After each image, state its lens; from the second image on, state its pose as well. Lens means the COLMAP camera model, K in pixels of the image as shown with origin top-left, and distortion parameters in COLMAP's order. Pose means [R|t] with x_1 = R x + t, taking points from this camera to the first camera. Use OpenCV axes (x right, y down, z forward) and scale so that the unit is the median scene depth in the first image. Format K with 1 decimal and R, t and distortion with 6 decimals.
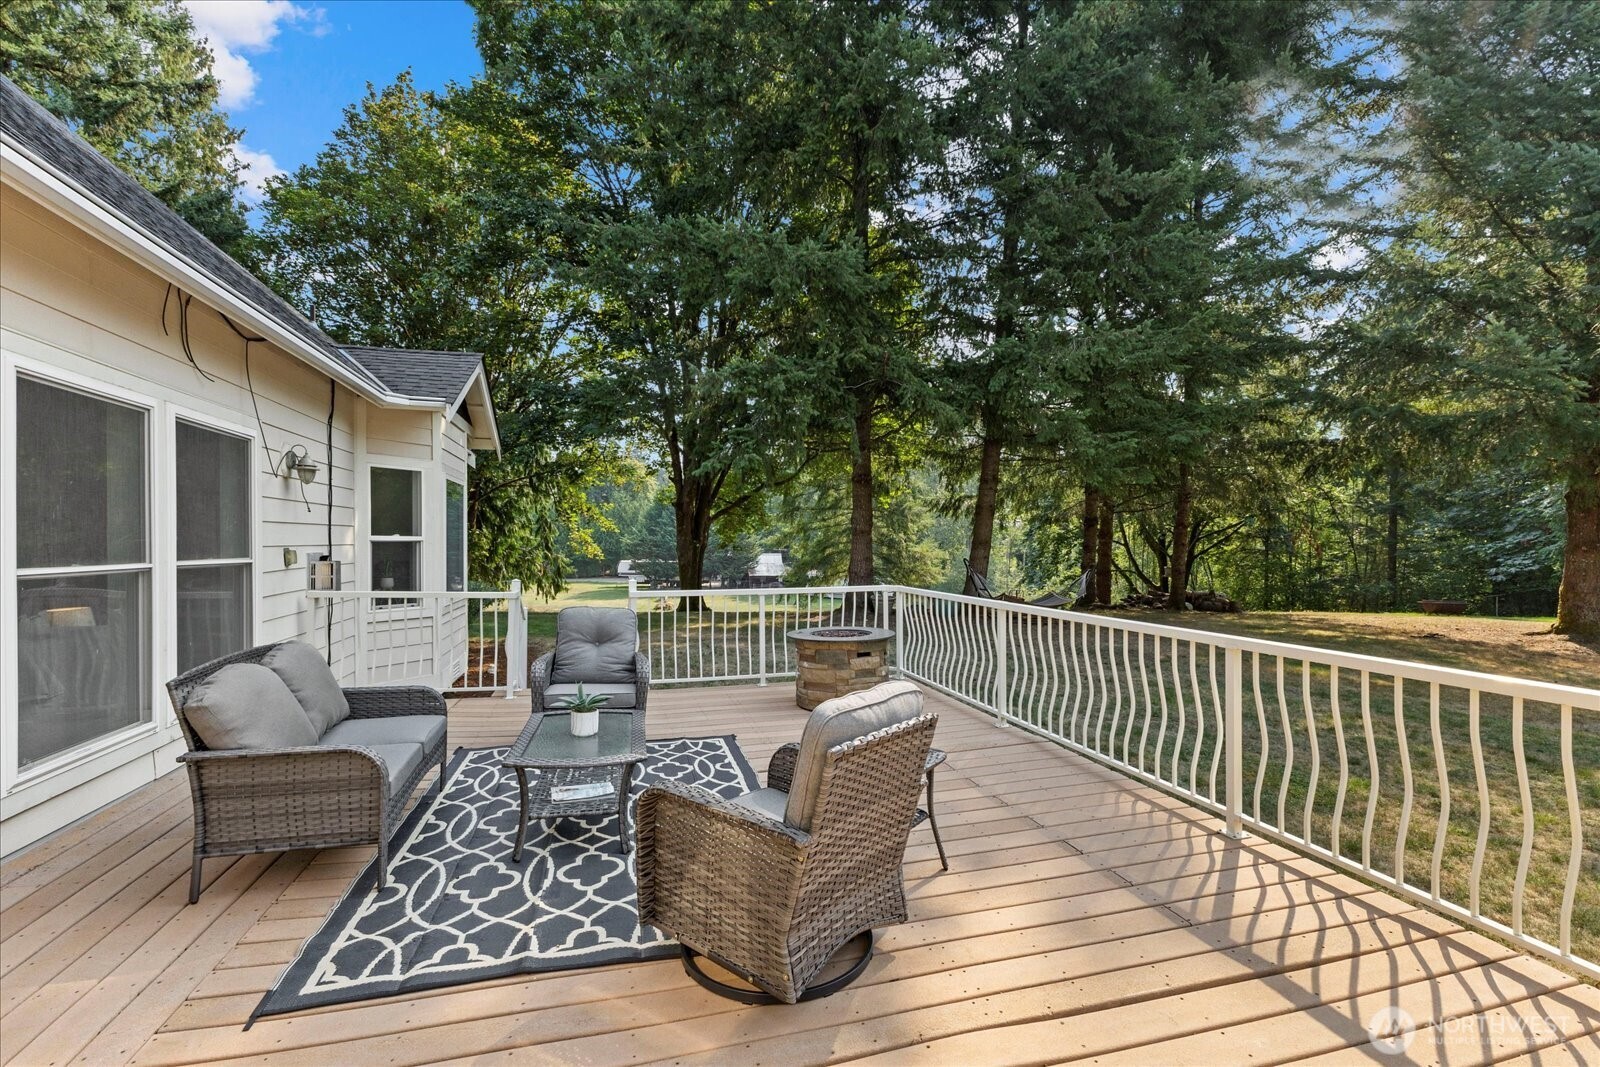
lens RADIAL K [[713.7, 0, 800.0], [0, 713.7, 533.5], [0, 0, 1]] dist [0.002804, -0.000202]
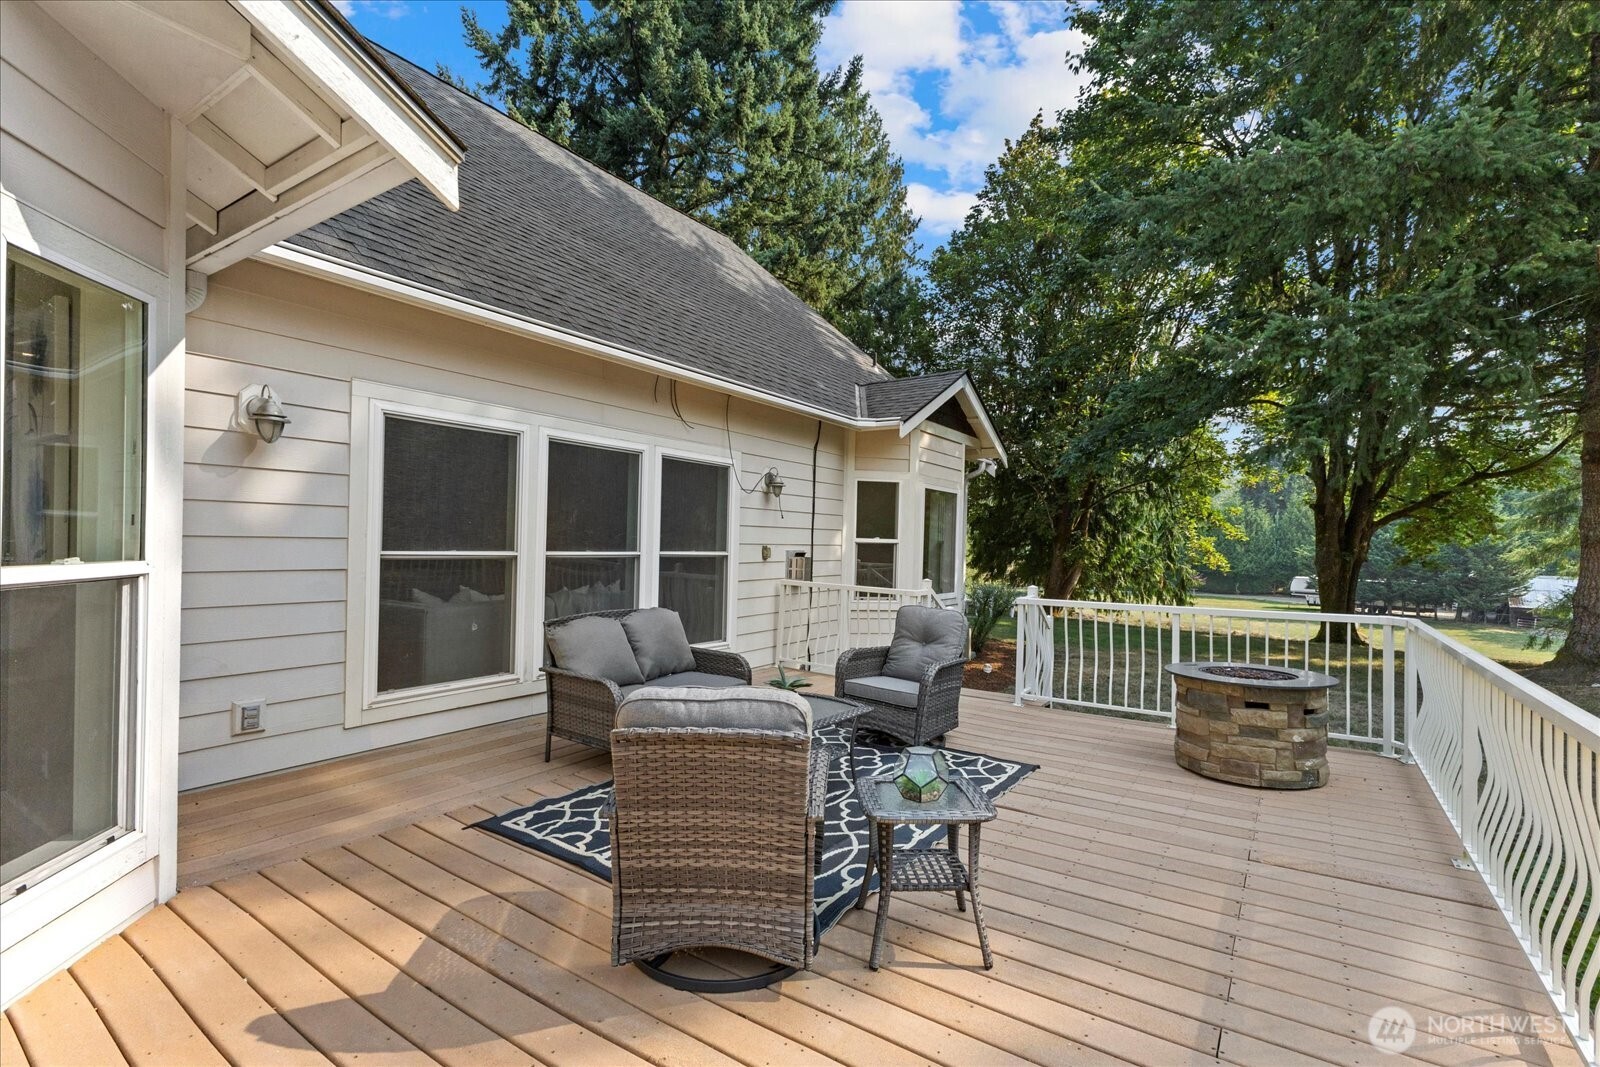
lens RADIAL K [[723.2, 0, 800.0], [0, 723.2, 533.5], [0, 0, 1]] dist [-0.004052, -0.000423]
pose [[0.642959, 0.000078, -0.765901, 0.344933], [-0.010220, 0.999912, -0.008478, 0.008070], [0.765833, 0.013278, 0.642903, 0.181019]]
